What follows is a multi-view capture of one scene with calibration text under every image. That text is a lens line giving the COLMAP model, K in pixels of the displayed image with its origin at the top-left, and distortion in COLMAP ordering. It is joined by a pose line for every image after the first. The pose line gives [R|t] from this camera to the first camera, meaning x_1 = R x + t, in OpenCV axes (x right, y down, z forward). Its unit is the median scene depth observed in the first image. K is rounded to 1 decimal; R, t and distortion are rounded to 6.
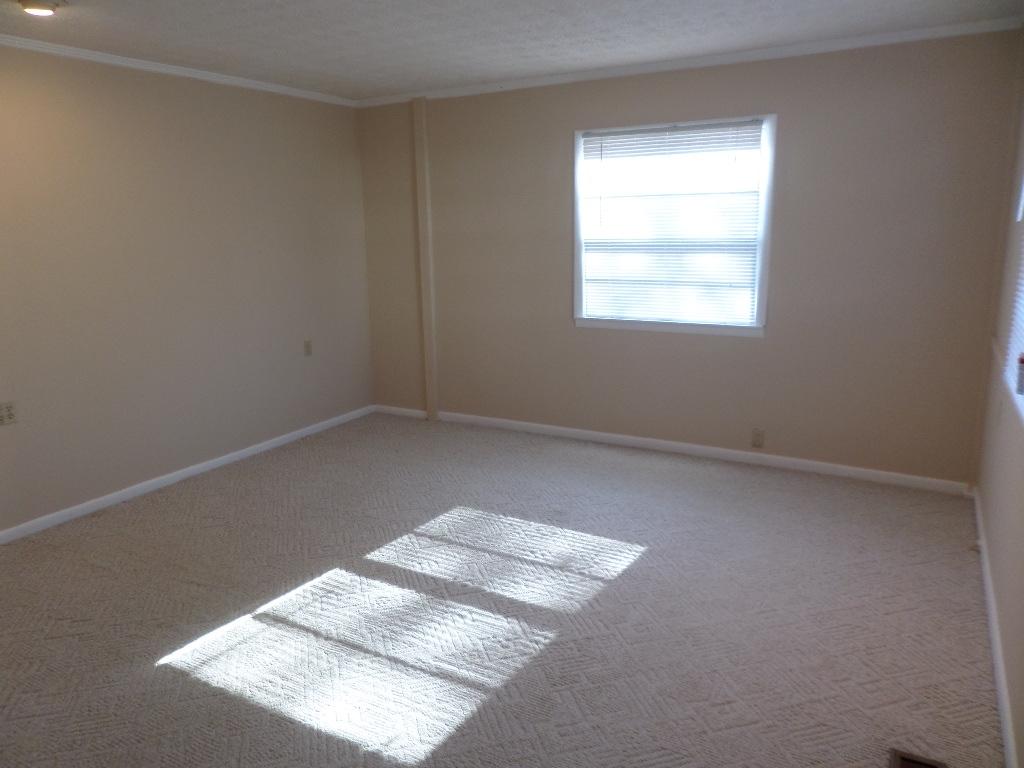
lens RADIAL K [[726.7, 0, 512.5], [0, 726.7, 384.4], [0, 0, 1]] dist [-0.006171, -0.003318]
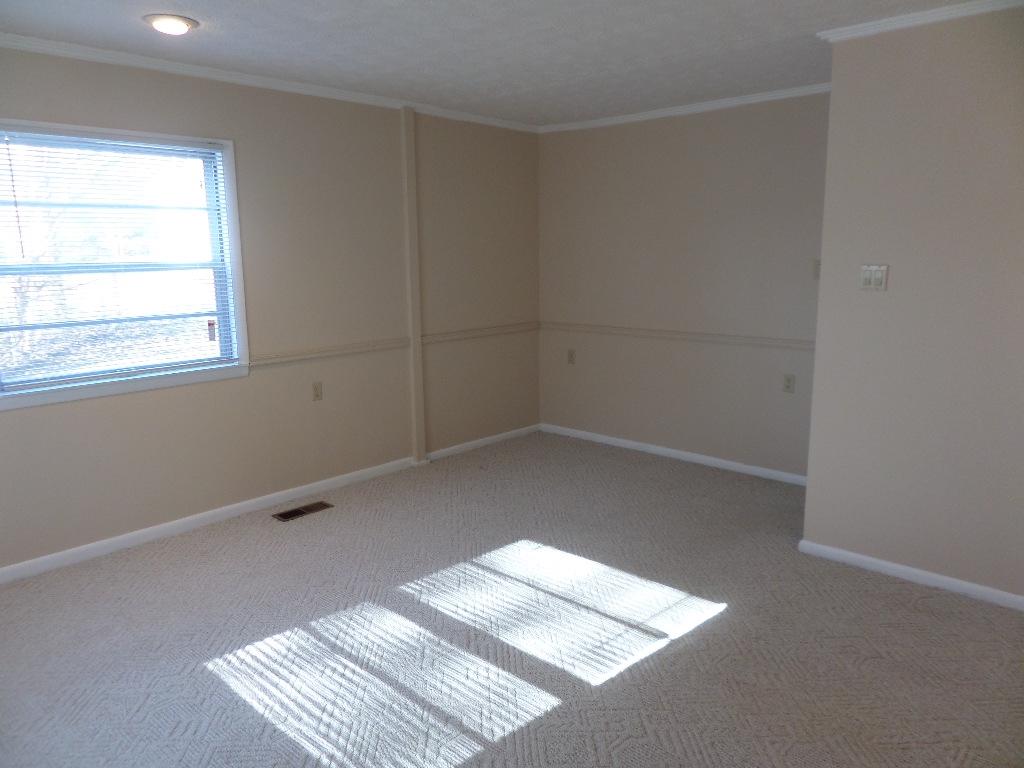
lens RADIAL K [[726.7, 0, 511.7], [0, 726.7, 384.1], [0, 0, 1]] dist [-0.006171, -0.003318]
pose [[-0.973276, -0.008849, 0.229467, -0.353902], [0.079492, 0.924496, 0.372811, -0.359063], [-0.215440, 0.381089, -0.899087, 1.702866]]
